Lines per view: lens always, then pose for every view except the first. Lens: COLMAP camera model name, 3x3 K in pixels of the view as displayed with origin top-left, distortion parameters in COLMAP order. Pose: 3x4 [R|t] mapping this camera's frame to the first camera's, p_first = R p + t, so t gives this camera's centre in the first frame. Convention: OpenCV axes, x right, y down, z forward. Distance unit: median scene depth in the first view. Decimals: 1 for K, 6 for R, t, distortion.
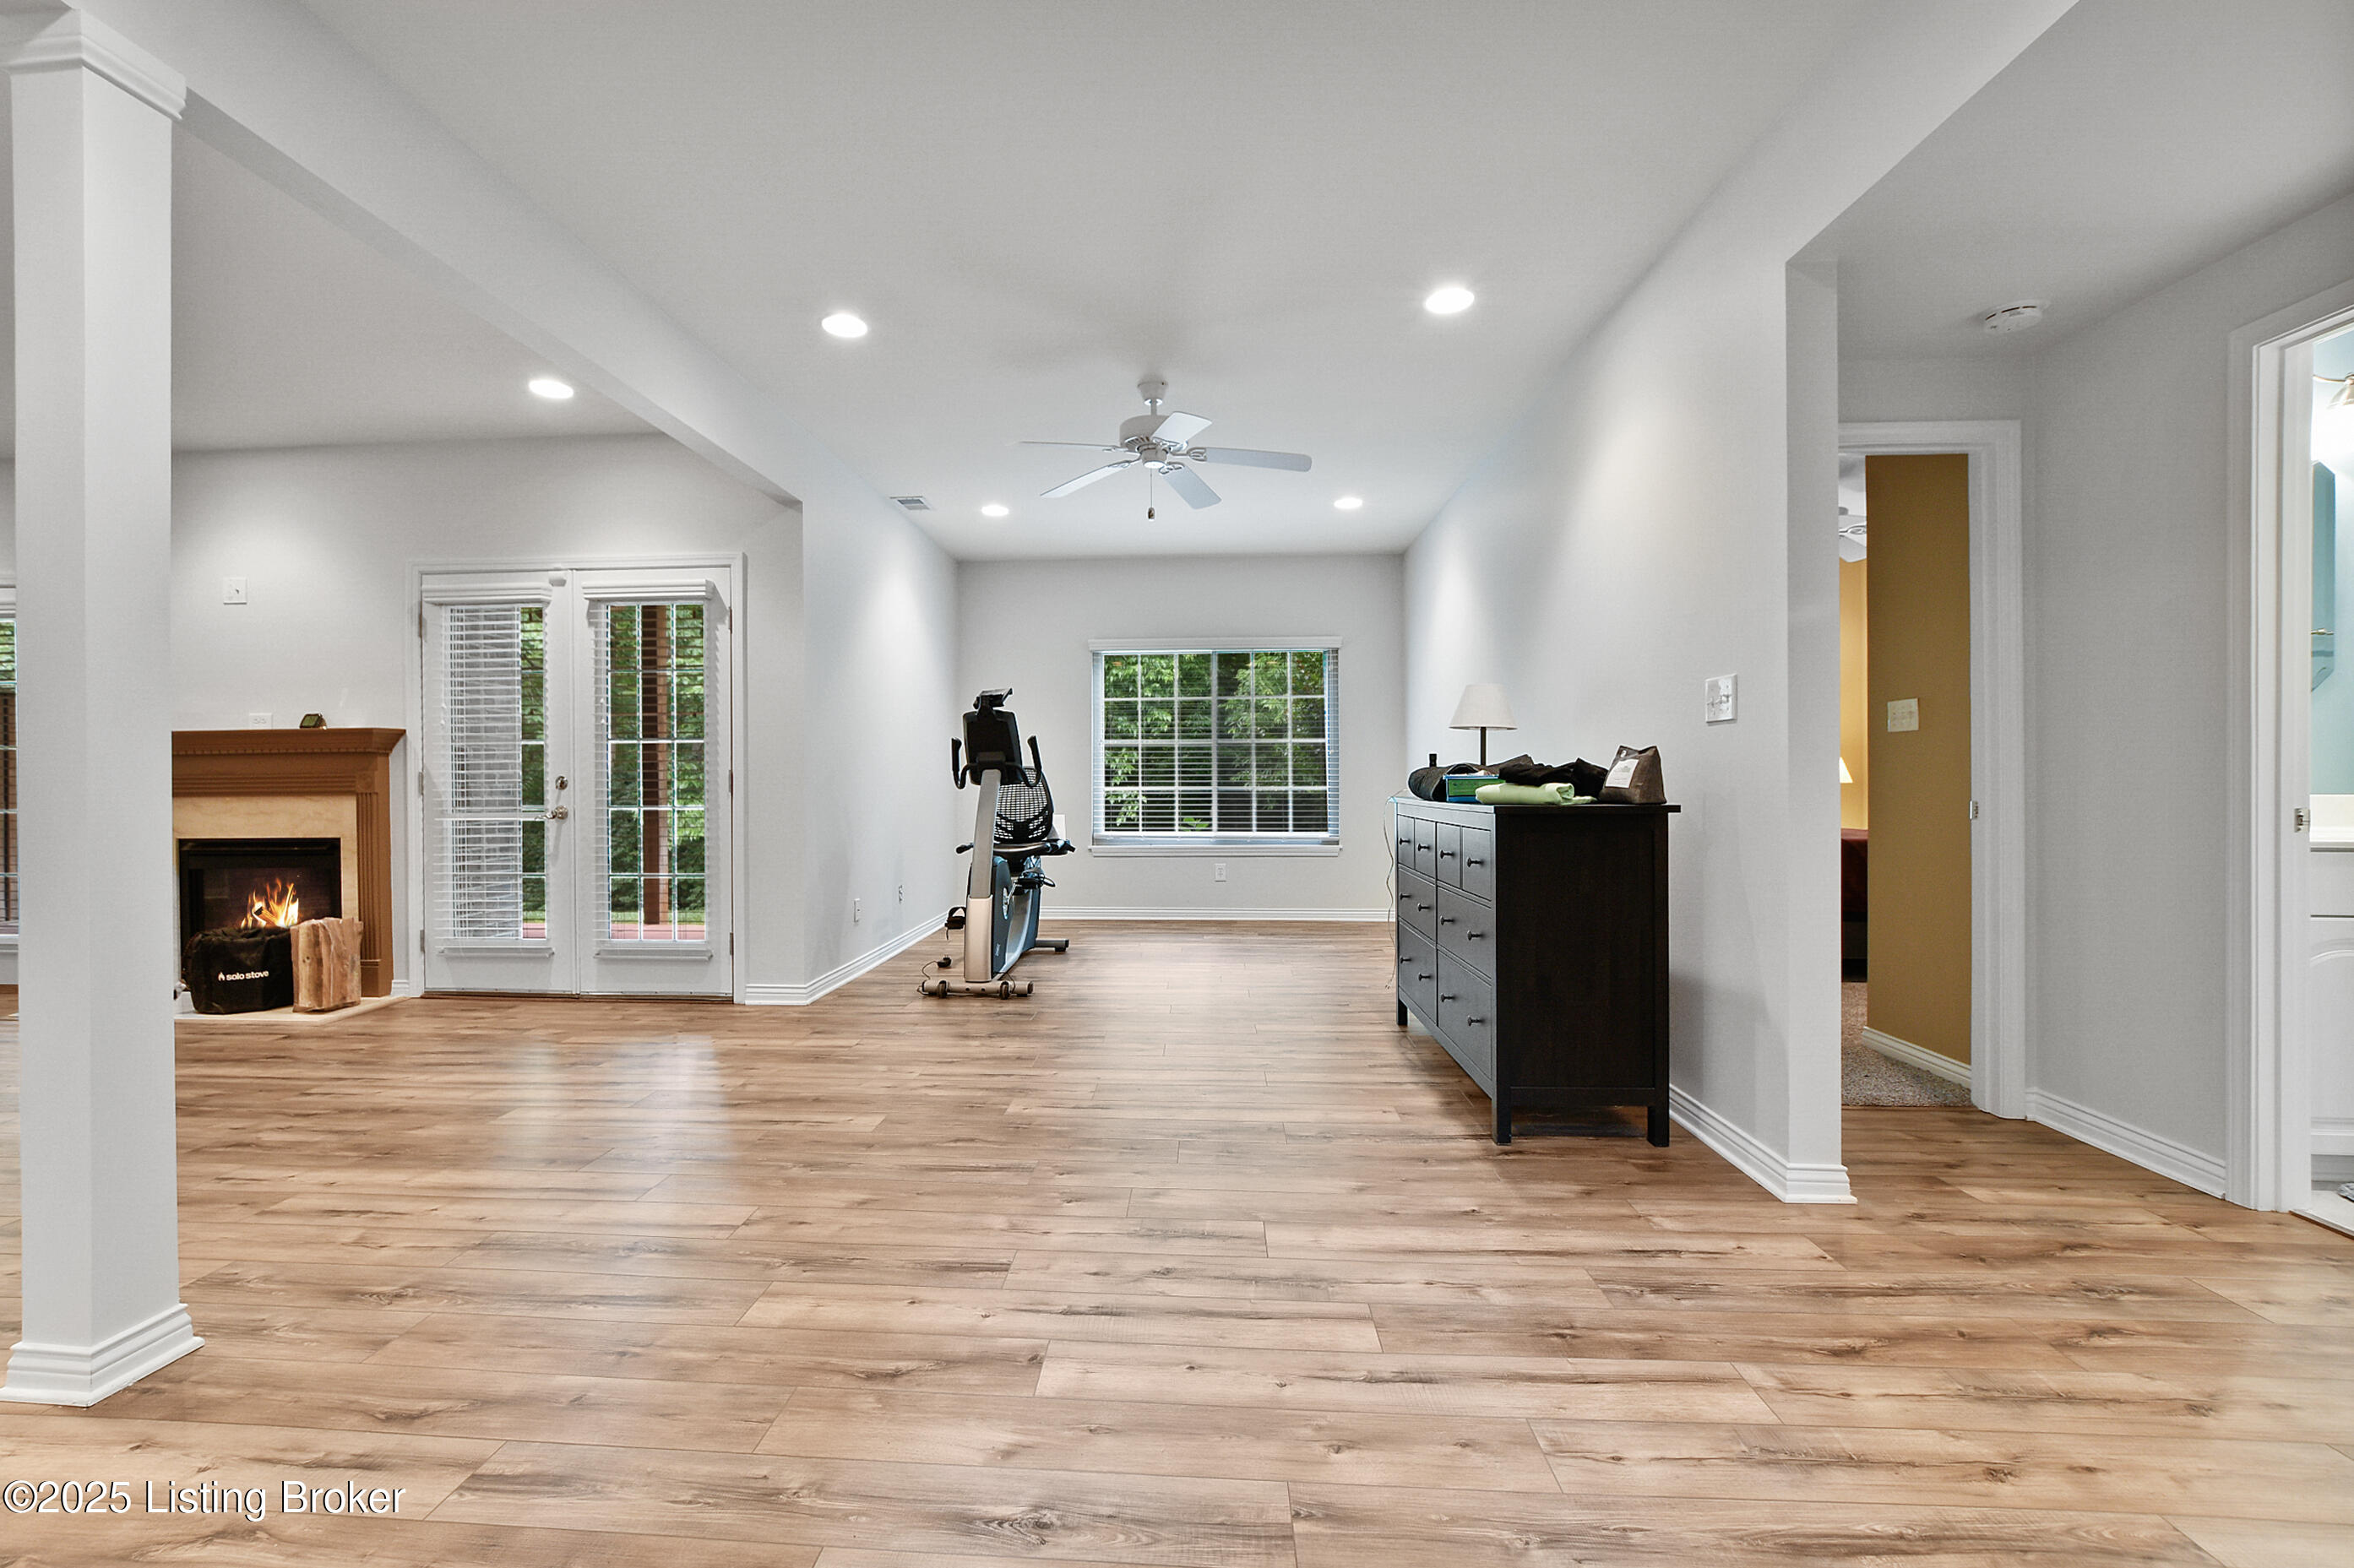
lens RADIAL K [[1064.3, 0, 1177.6], [0, 1064.3, 780.7], [0, 0, 1]] dist [-0.018339, 0.000419]
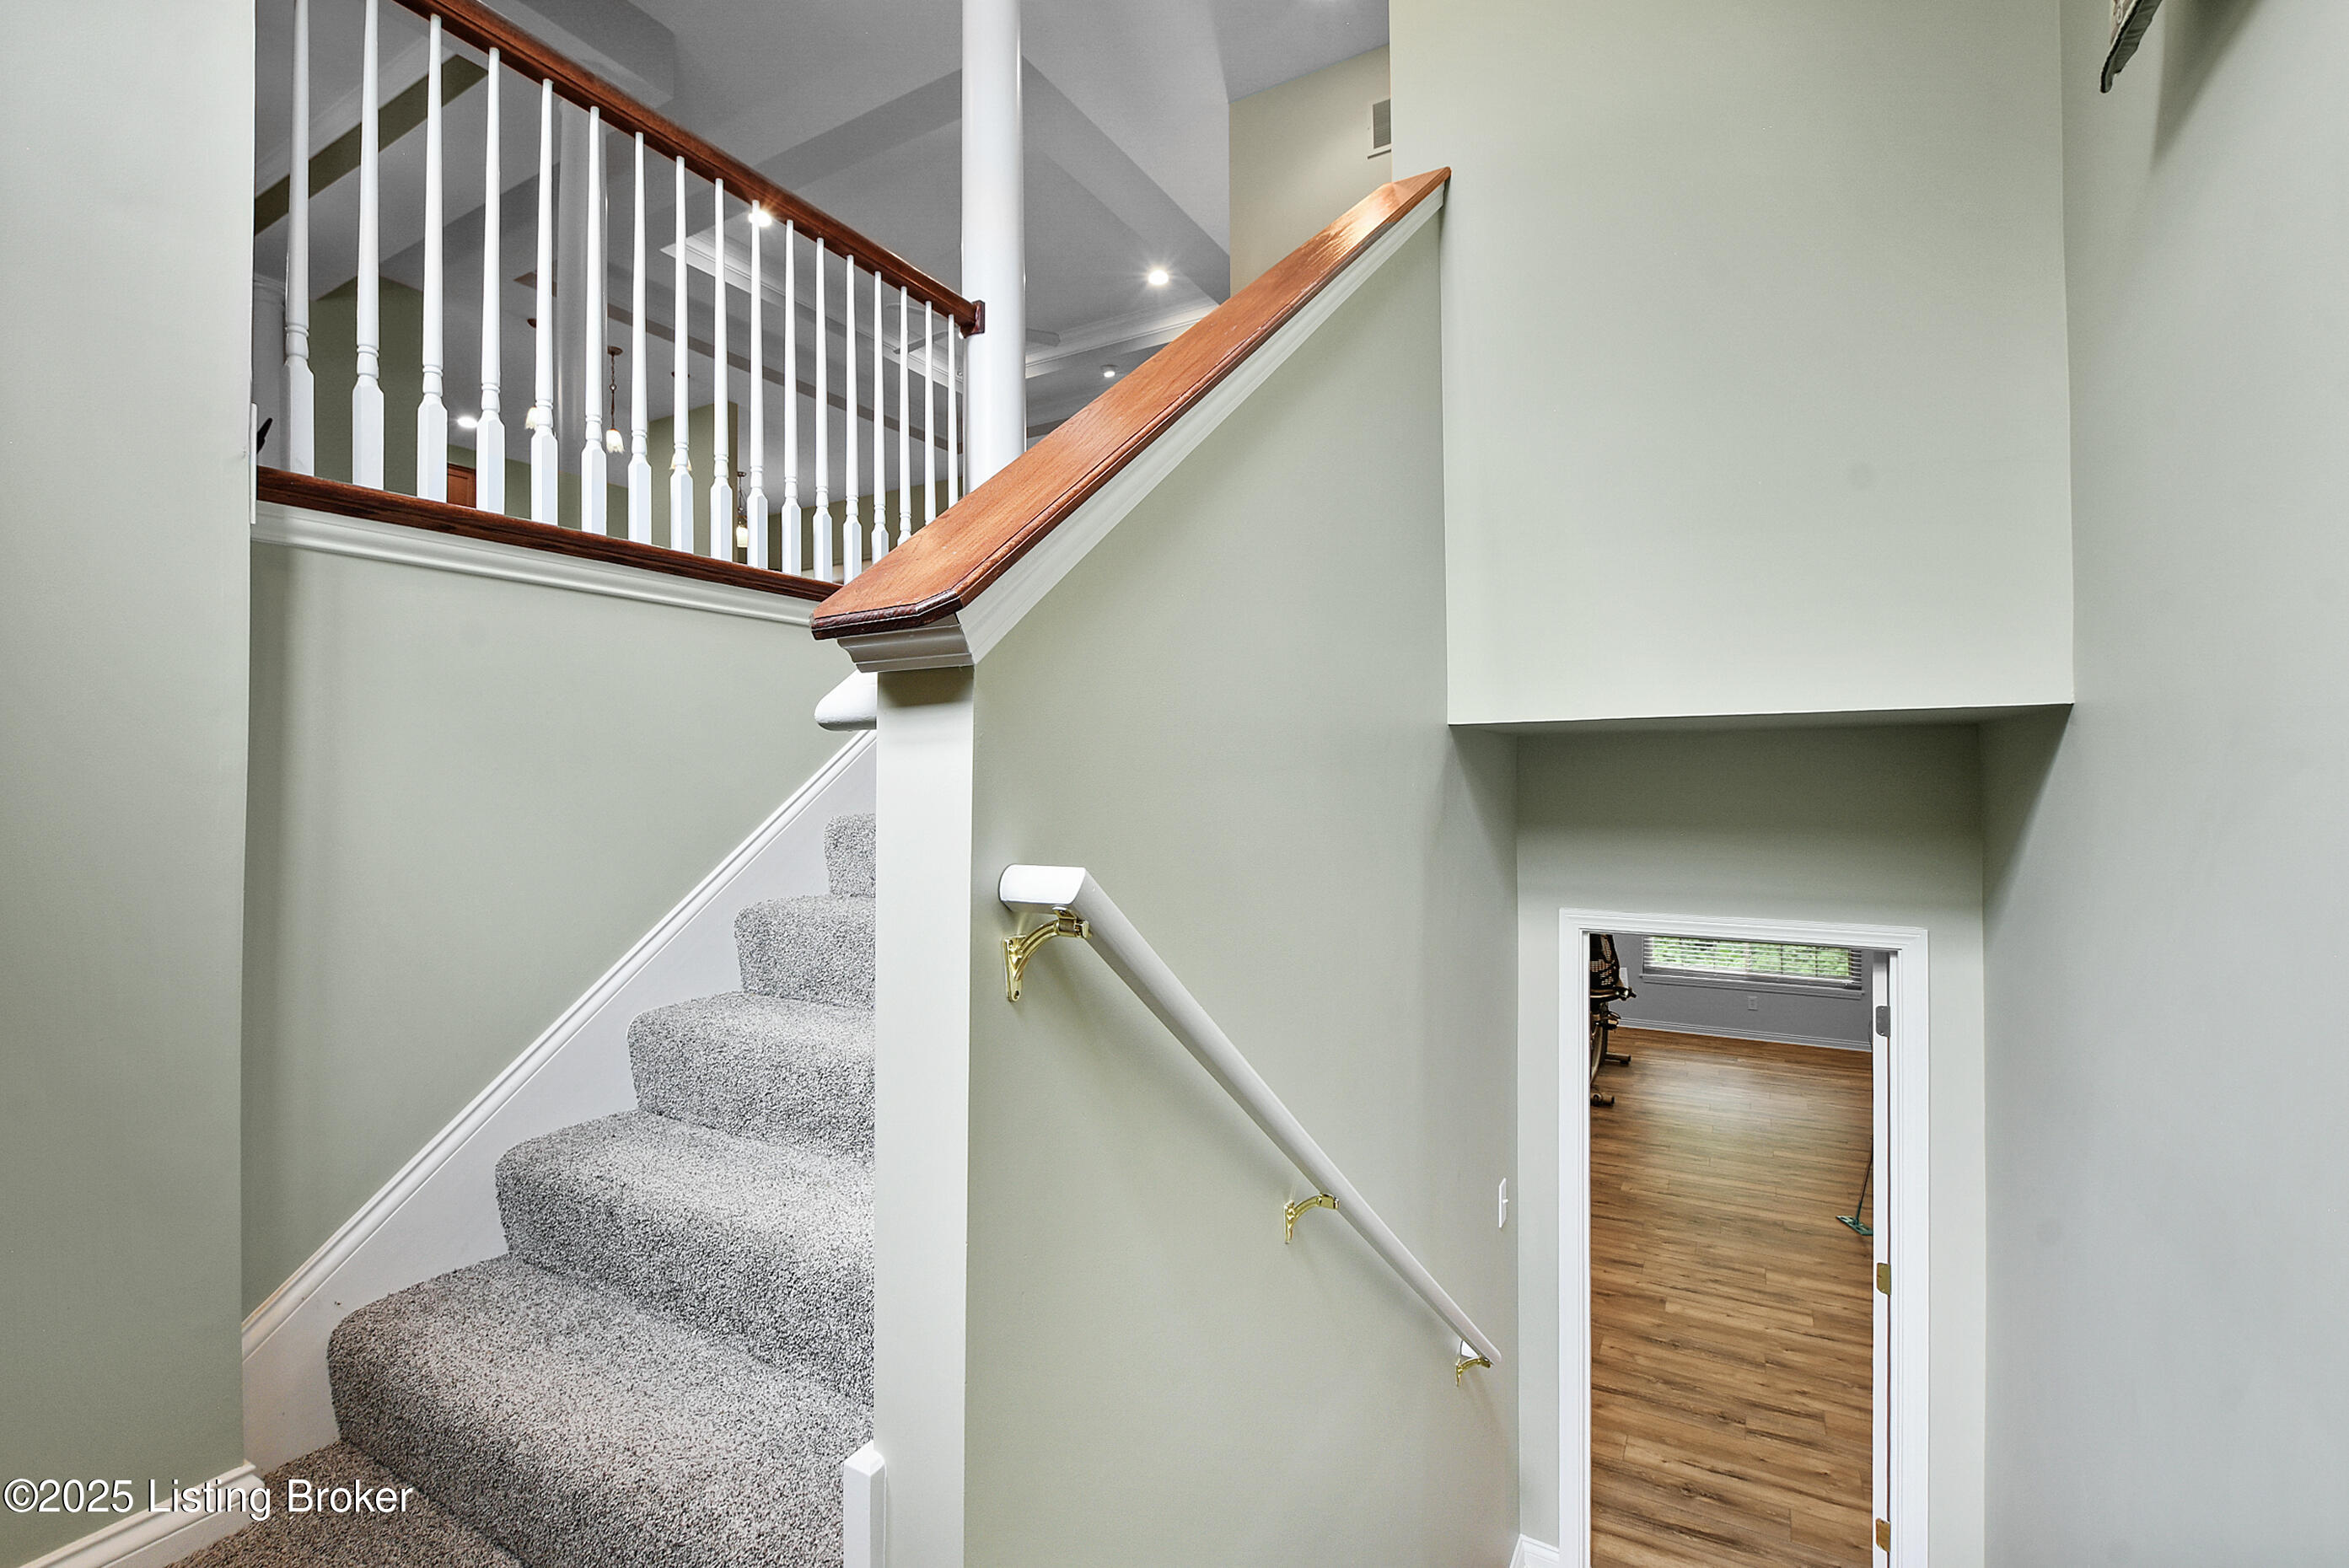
lens RADIAL K [[1062.2, 0, 1159.4], [0, 1062.2, 779.6], [0, 0, 1]] dist [-0.018339, 0.000419]
pose [[0.887393, -0.007137, -0.460958, -0.028645], [0.003758, 0.999959, -0.008249, -0.798420], [0.460998, 0.005588, 0.887383, -2.074915]]
